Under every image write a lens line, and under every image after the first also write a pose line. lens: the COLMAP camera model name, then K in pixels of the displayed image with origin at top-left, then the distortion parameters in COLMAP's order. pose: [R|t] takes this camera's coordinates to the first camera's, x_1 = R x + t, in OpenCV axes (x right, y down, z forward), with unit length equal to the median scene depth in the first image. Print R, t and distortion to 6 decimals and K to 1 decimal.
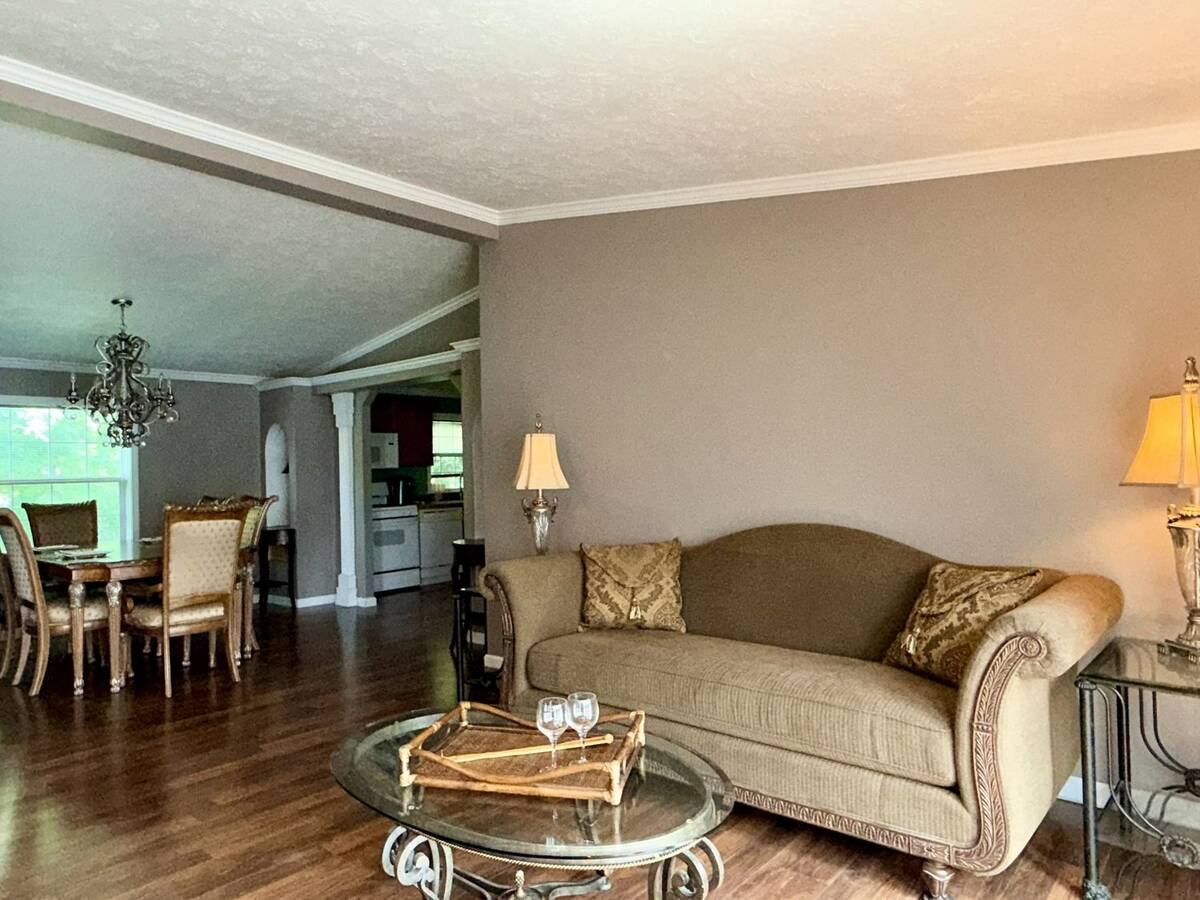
lens RADIAL K [[766.0, 0, 594.3], [0, 766.0, 452.2], [0, 0, 1]] dist [0.000201, 0.001460]
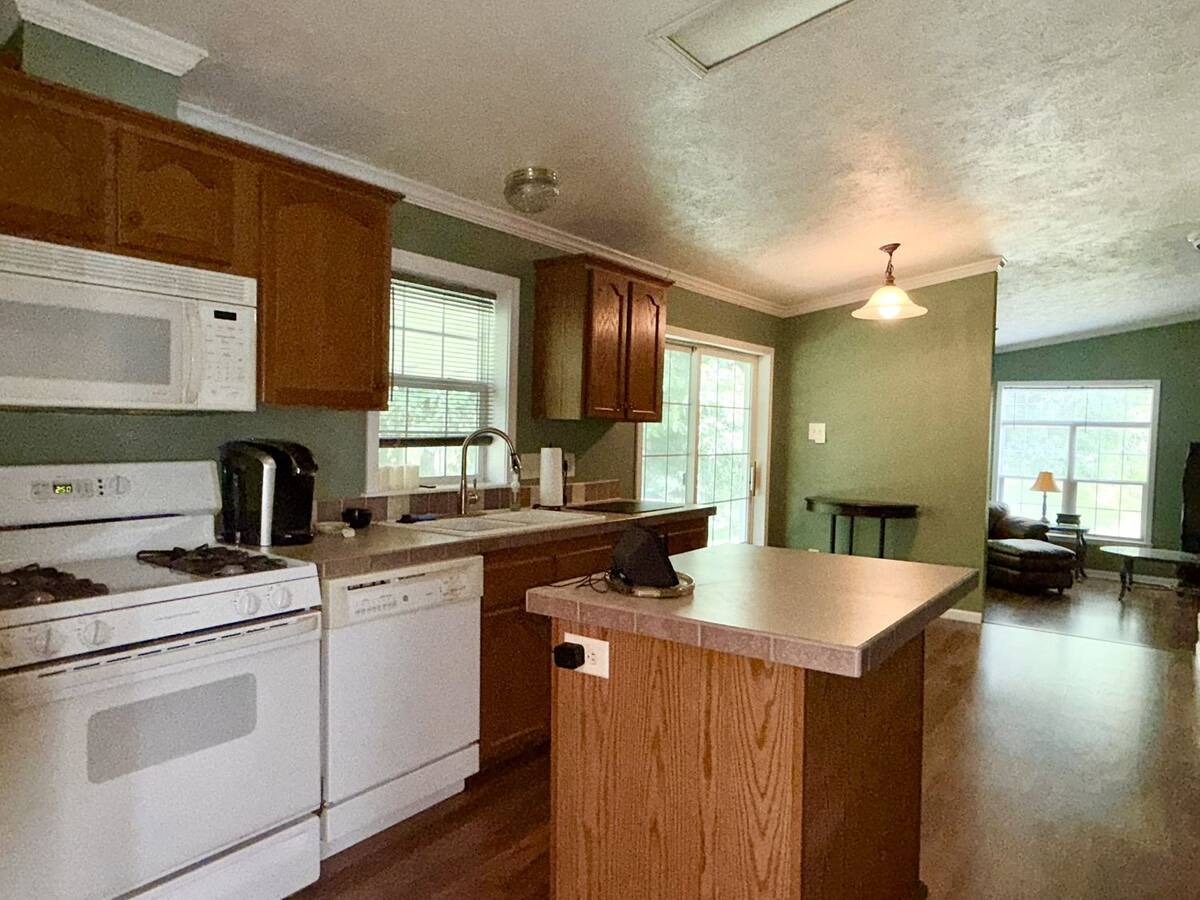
lens RADIAL K [[766.0, 0, 594.3], [0, 766.0, 452.2], [0, 0, 1]] dist [0.000201, 0.001460]
pose [[0.996962, 0.044493, 0.063924, -0.154386], [-0.047780, 0.997563, 0.050836, 0.015605], [-0.061506, -0.053736, 0.996659, 0.725031]]
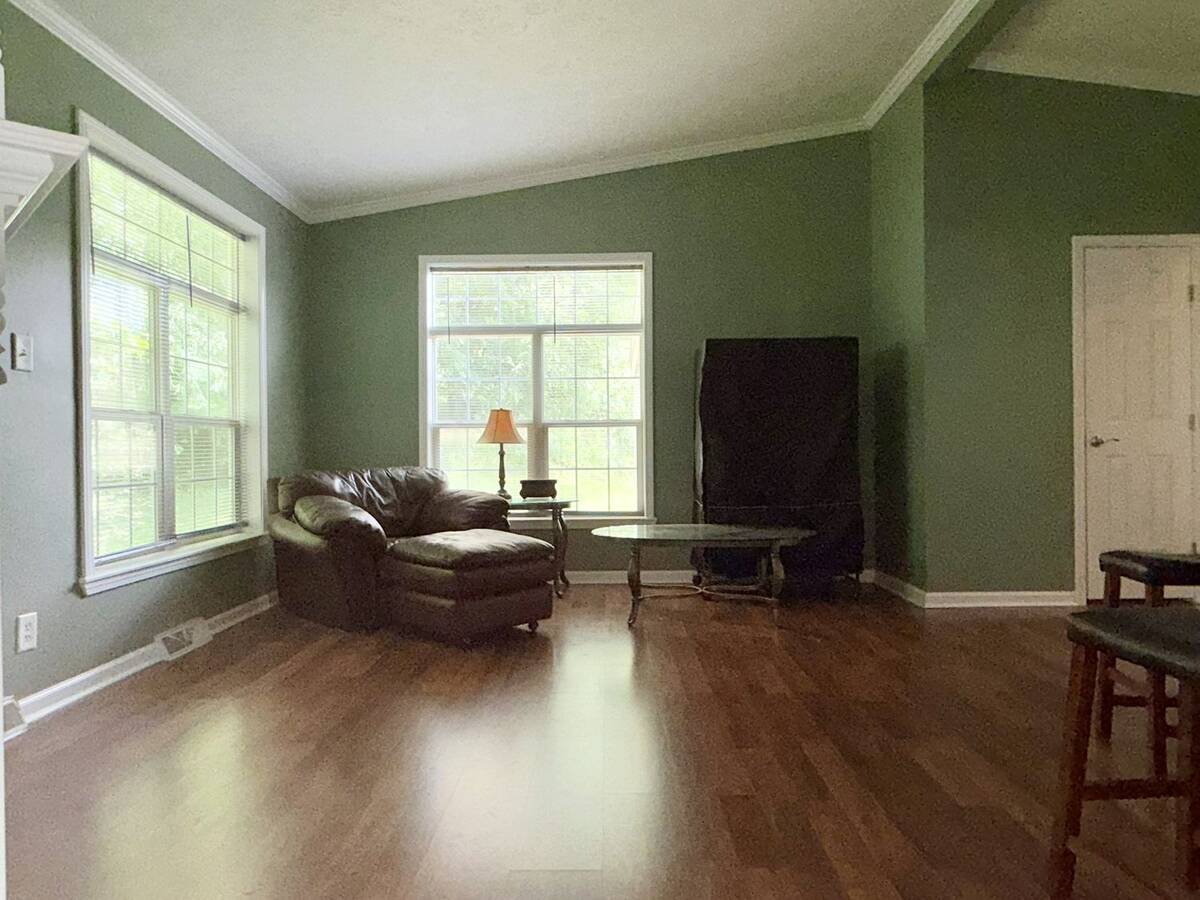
lens RADIAL K [[766.0, 0, 594.3], [0, 766.0, 452.2], [0, 0, 1]] dist [0.000201, 0.001460]
pose [[0.769392, 0.008381, 0.638722, 0.200221], [-0.014943, 0.999876, 0.004881, 0.094363], [-0.638602, -0.013300, 0.769422, 1.217528]]
